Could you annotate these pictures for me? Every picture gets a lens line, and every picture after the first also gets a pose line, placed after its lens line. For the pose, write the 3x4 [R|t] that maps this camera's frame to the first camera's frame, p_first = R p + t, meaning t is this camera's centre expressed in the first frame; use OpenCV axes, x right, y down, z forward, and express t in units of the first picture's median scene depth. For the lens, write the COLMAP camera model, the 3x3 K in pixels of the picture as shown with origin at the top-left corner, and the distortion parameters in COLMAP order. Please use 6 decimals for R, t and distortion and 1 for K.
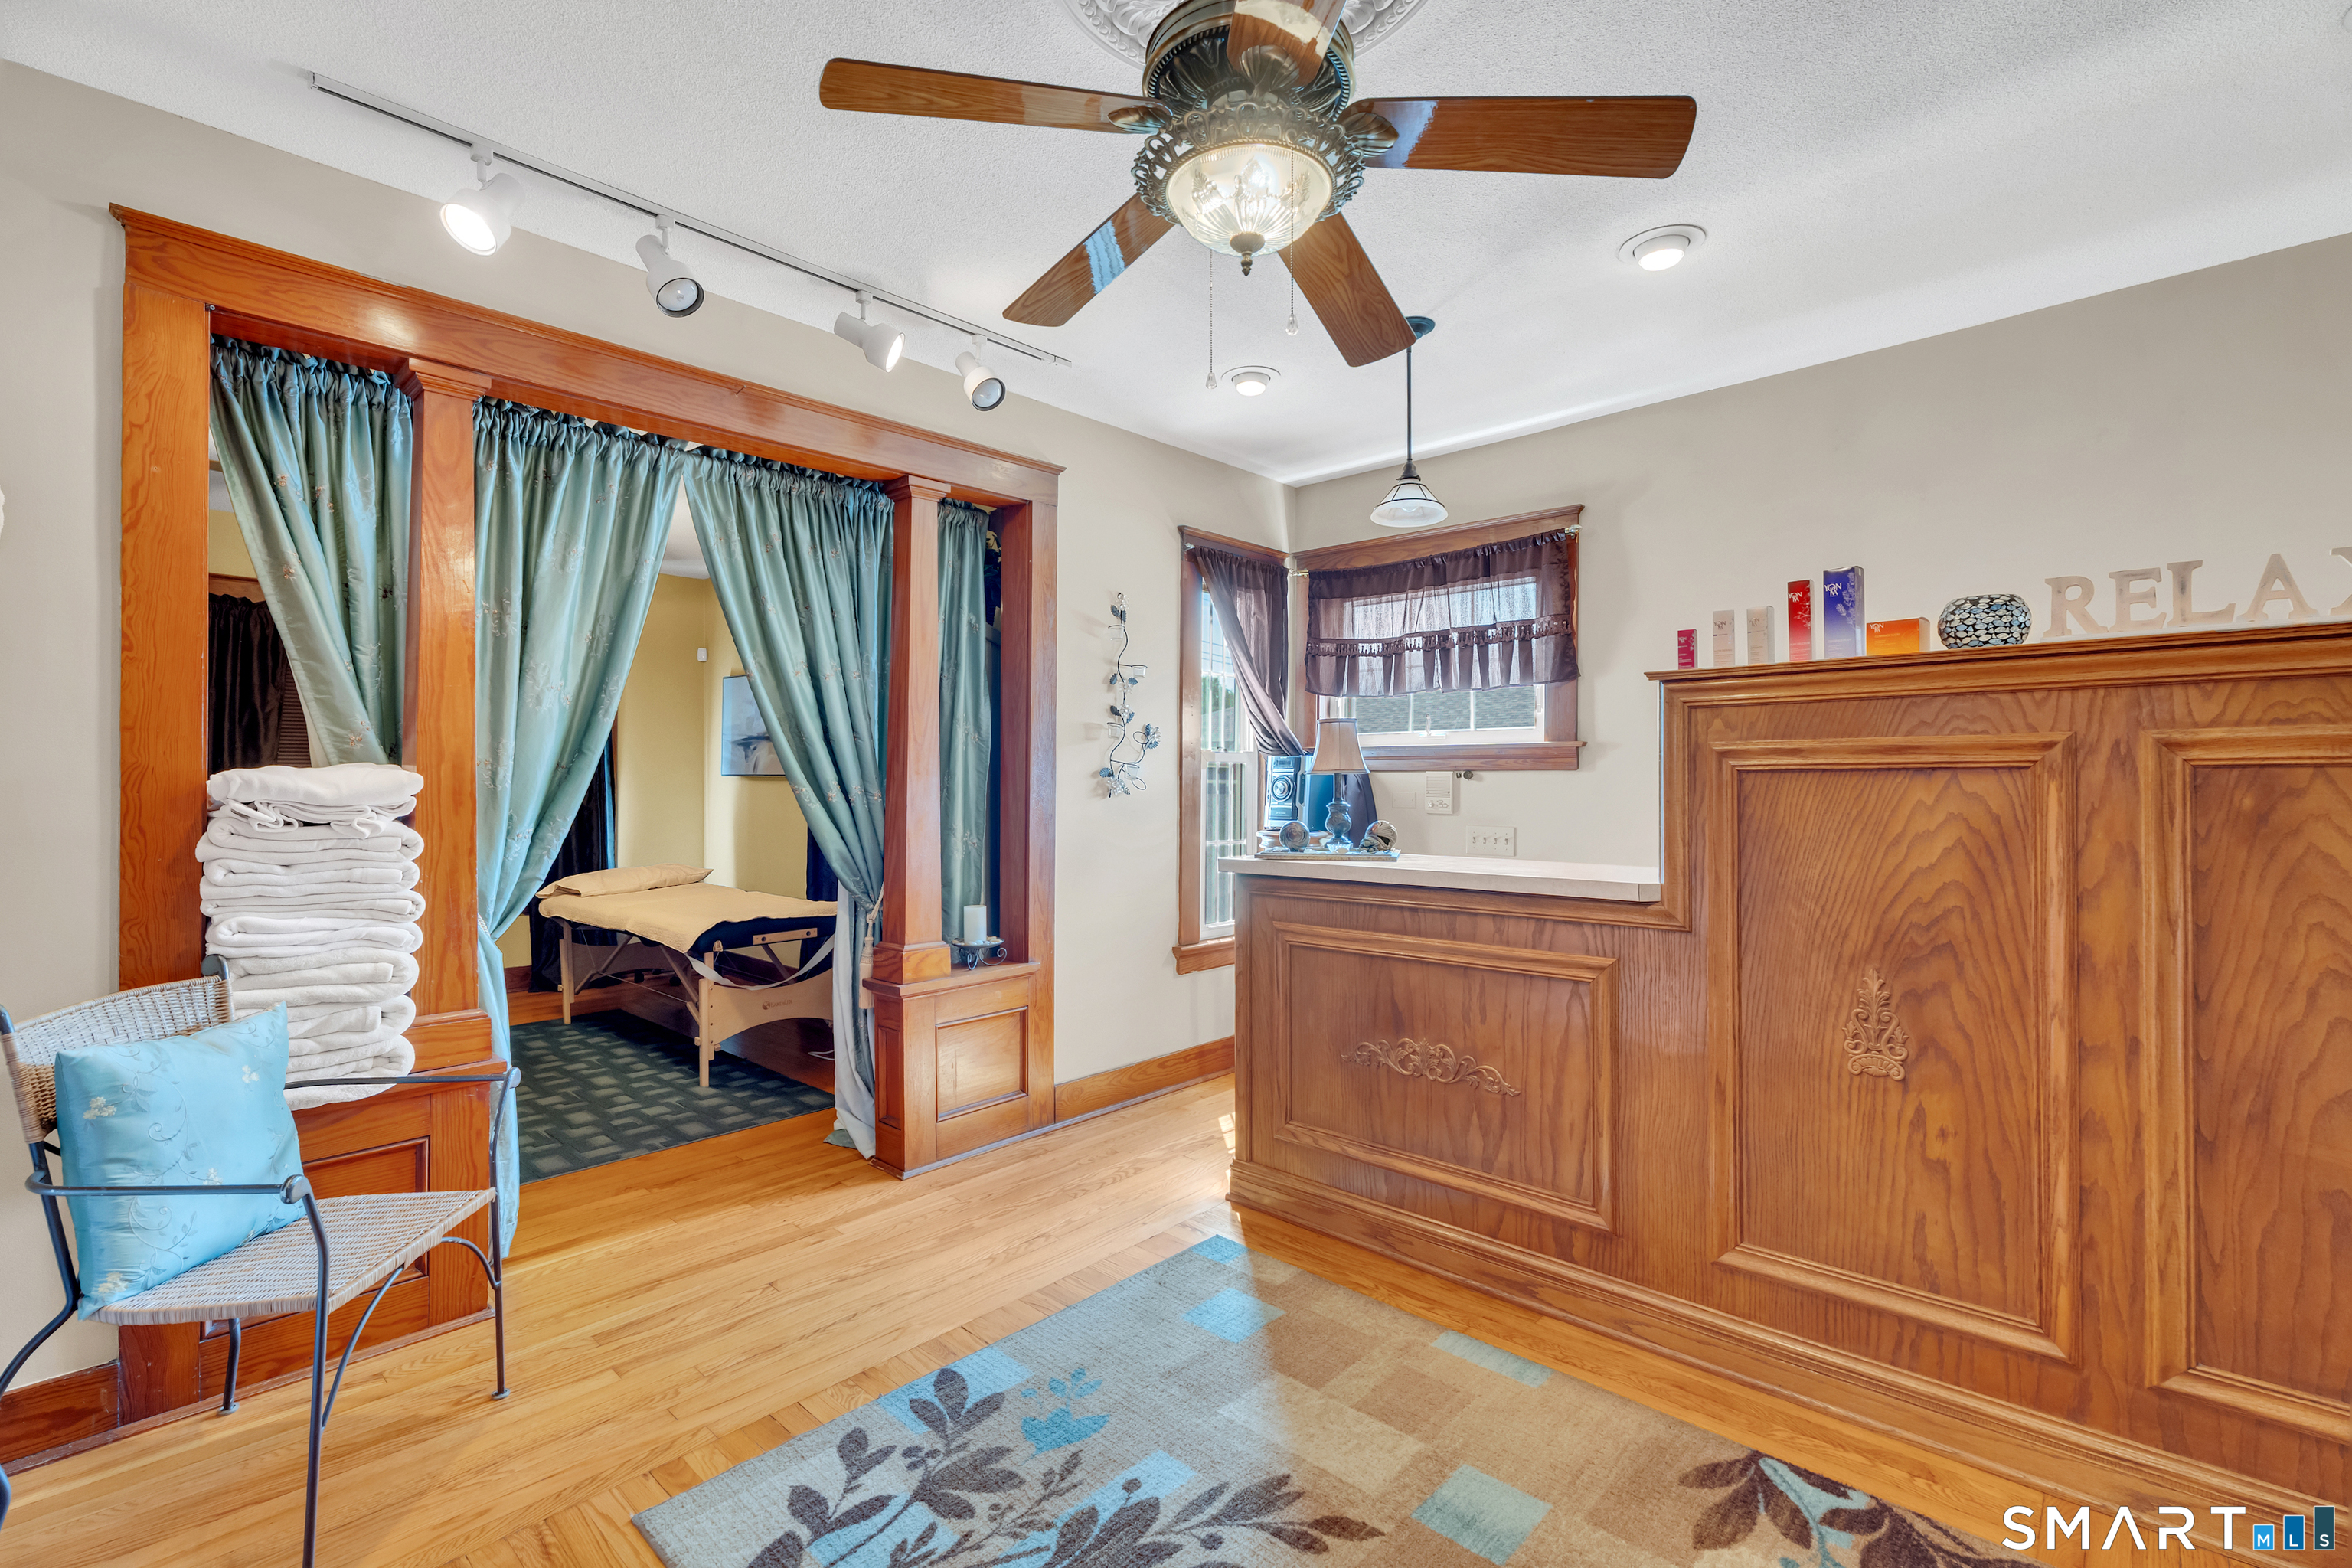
lens RADIAL K [[1056.9, 0, 1157.8], [0, 1056.9, 779.5], [0, 0, 1]] dist [0.000850, 0.000092]
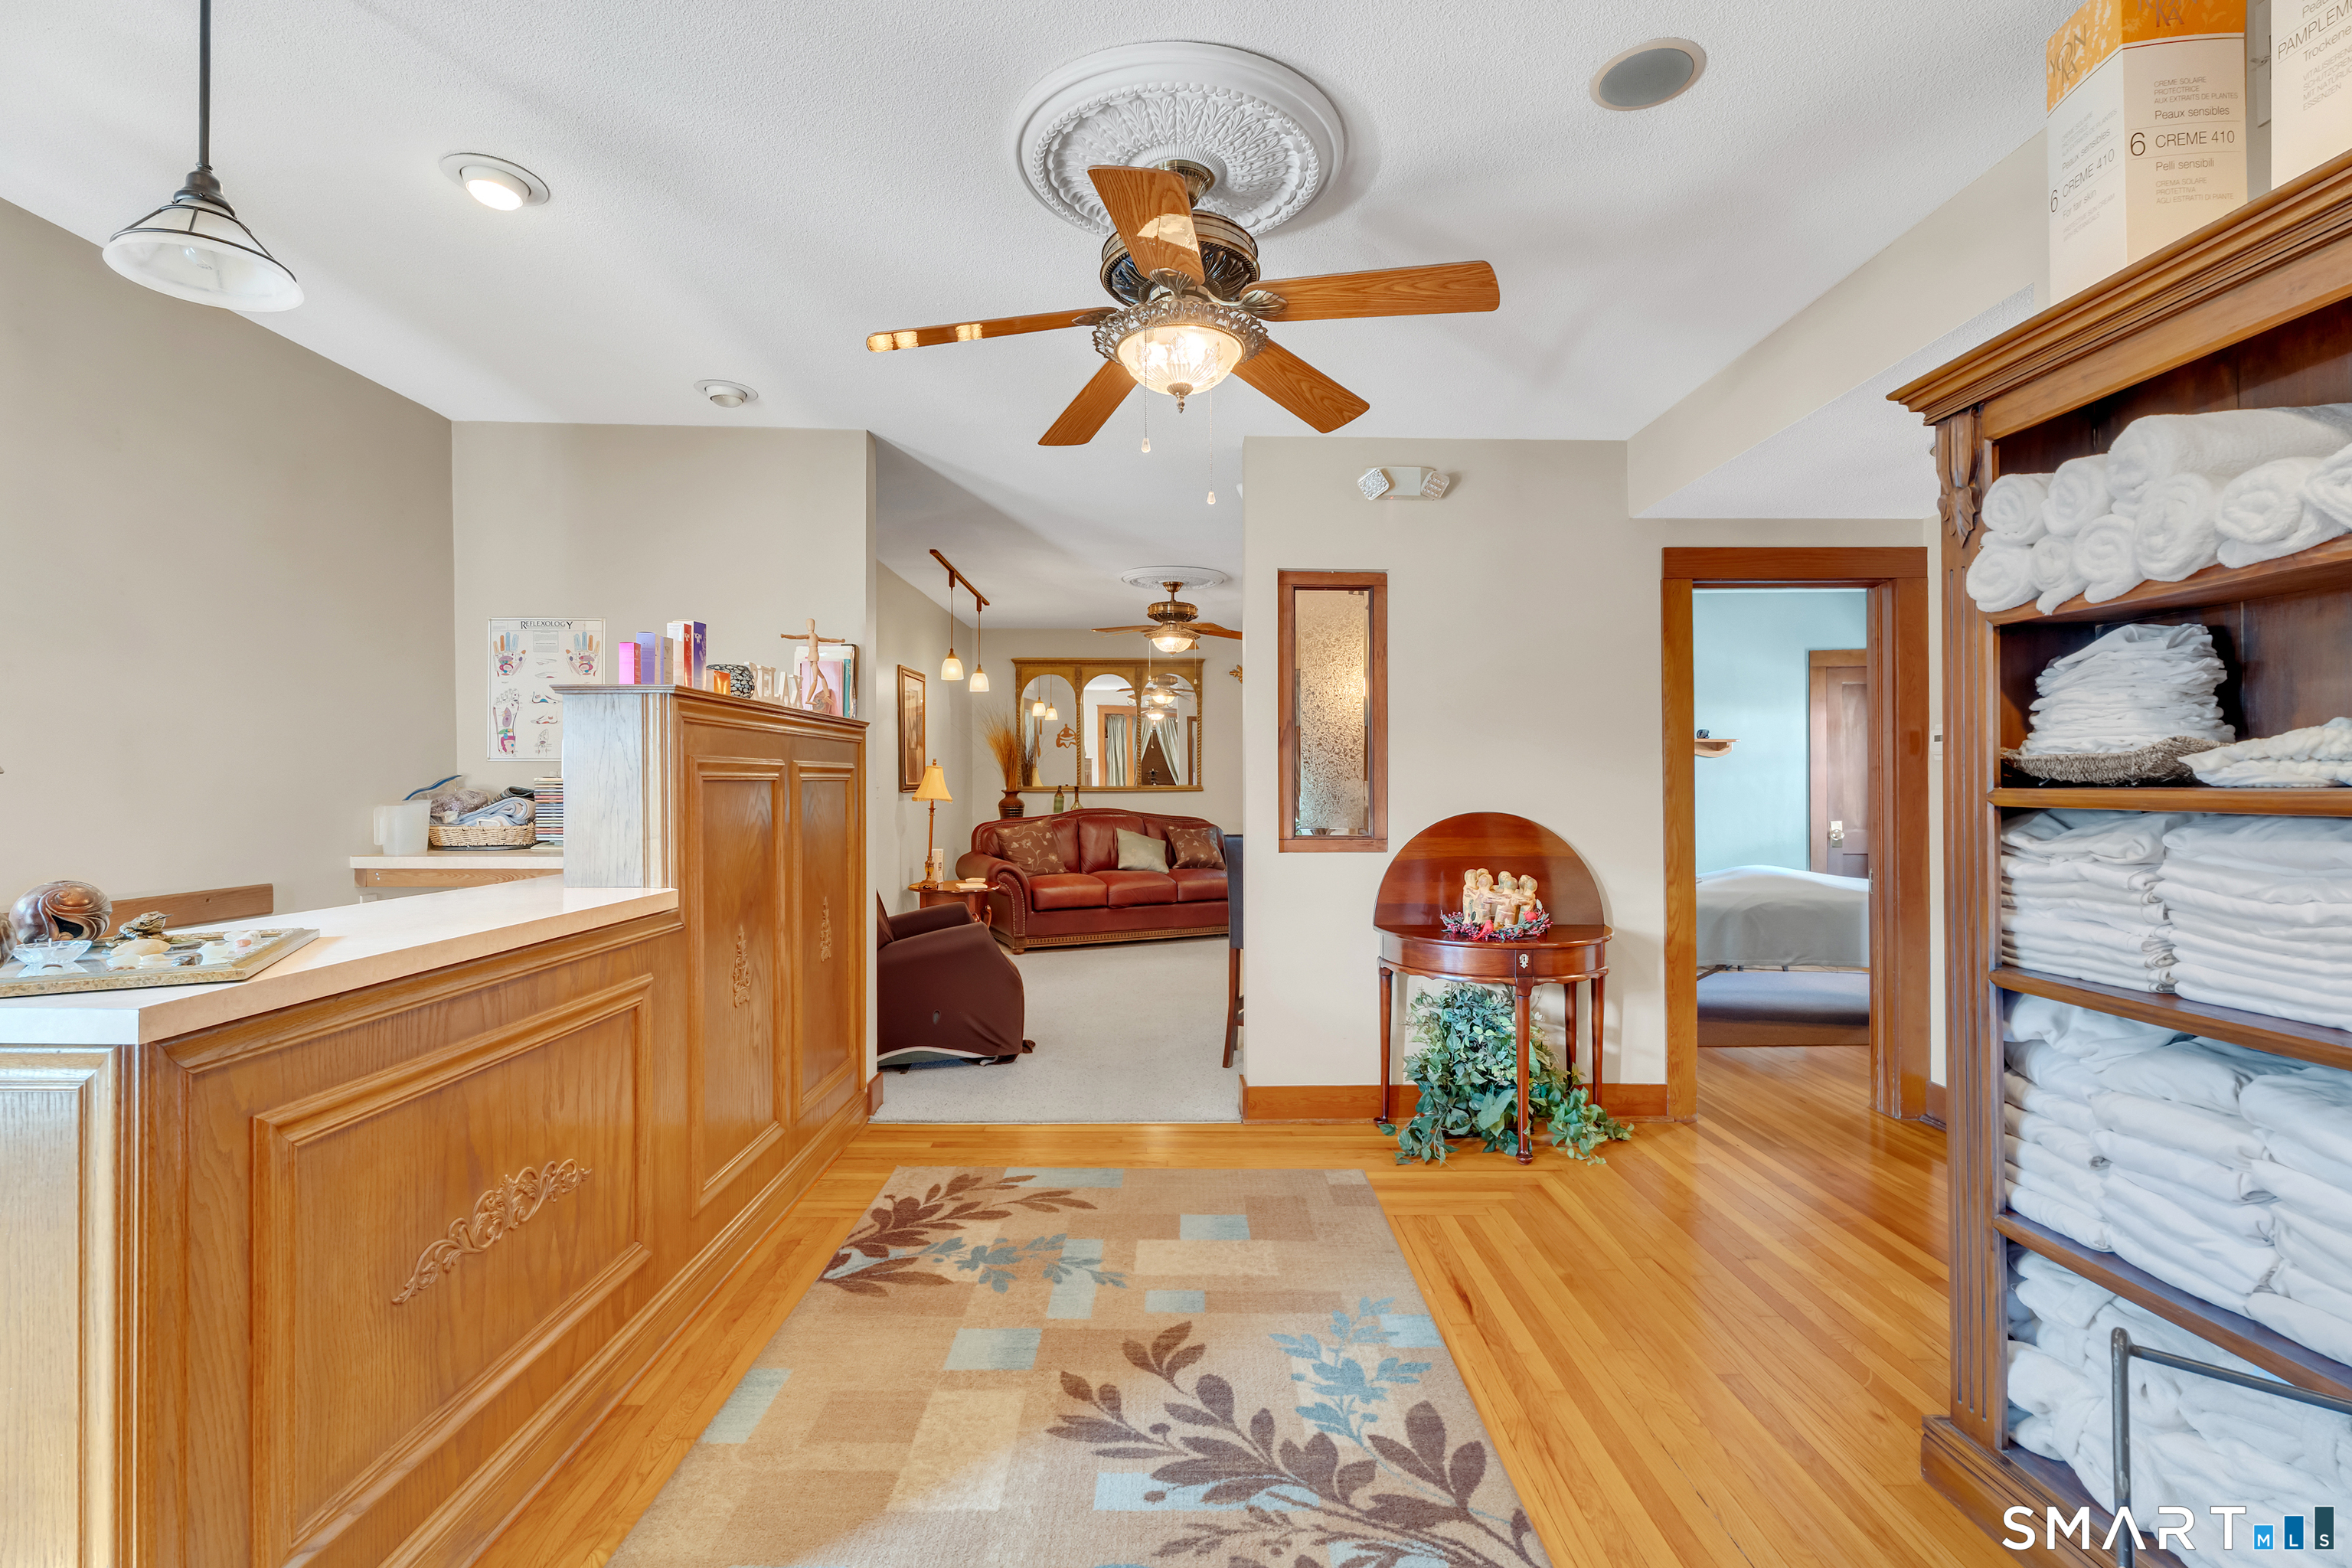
lens RADIAL K [[1056.9, 0, 1157.8], [0, 1056.9, 779.5], [0, 0, 1]] dist [0.000850, 0.000092]
pose [[-0.688150, 0.000966, 0.725568, -0.741778], [-0.003611, 0.999982, -0.004756, -0.005606], [-0.725560, -0.005893, -0.688134, 1.666864]]
